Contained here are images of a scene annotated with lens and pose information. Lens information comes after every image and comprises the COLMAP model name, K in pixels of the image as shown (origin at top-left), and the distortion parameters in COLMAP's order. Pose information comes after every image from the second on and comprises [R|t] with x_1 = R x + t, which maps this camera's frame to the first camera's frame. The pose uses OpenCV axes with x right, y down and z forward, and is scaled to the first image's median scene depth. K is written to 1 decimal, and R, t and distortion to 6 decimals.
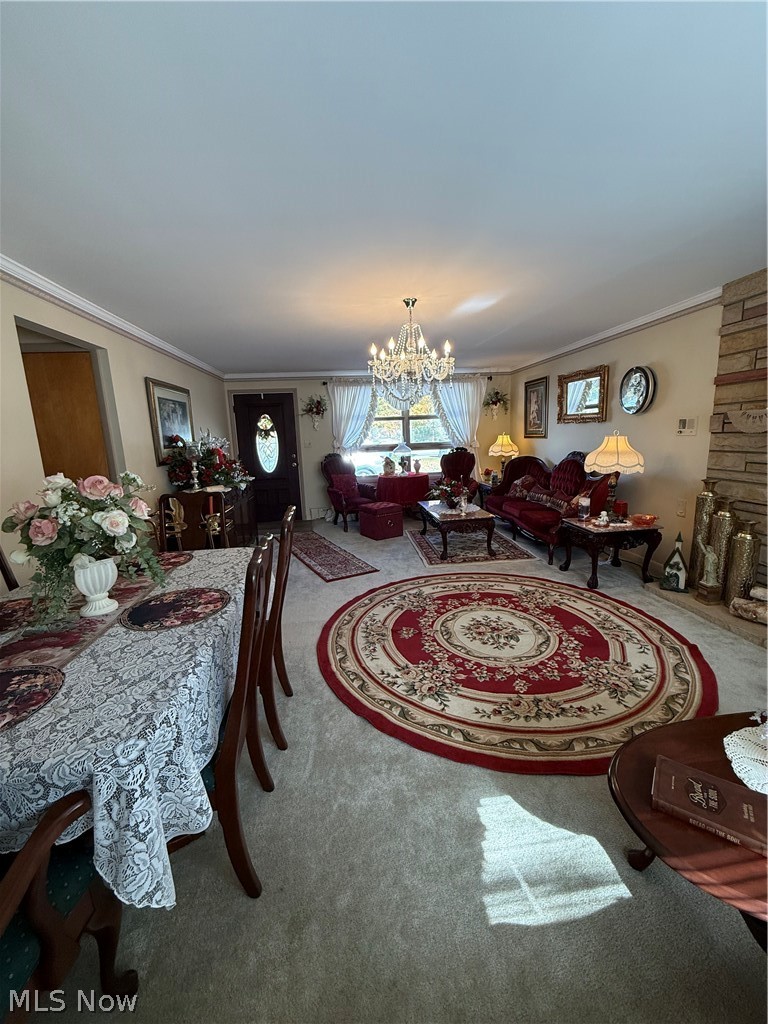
lens RADIAL K [[408.0, 0, 385.8], [0, 408.0, 509.4], [0, 0, 1]] dist [0.000788, 0.000201]
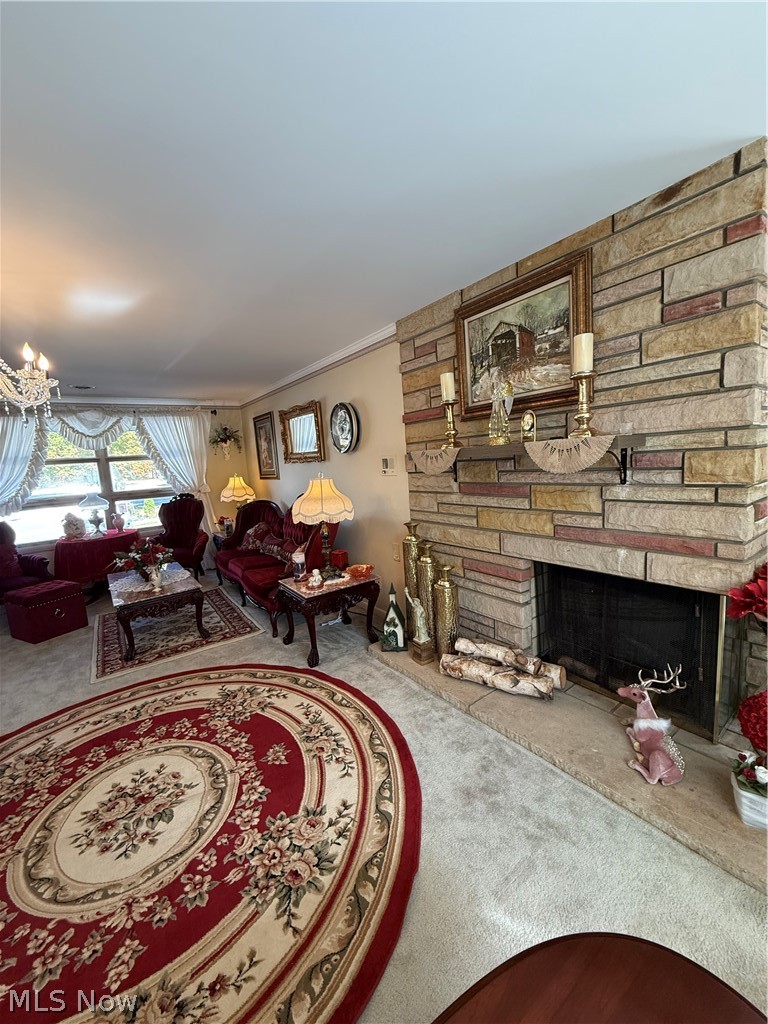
lens RADIAL K [[408.0, 0, 382.9], [0, 408.0, 511.2], [0, 0, 1]] dist [0.000788, 0.000201]
pose [[0.872027, -0.083598, 0.482266, 0.265207], [0.122223, 0.991284, -0.049168, -0.056002], [-0.473952, 0.101820, 0.874644, 0.194277]]
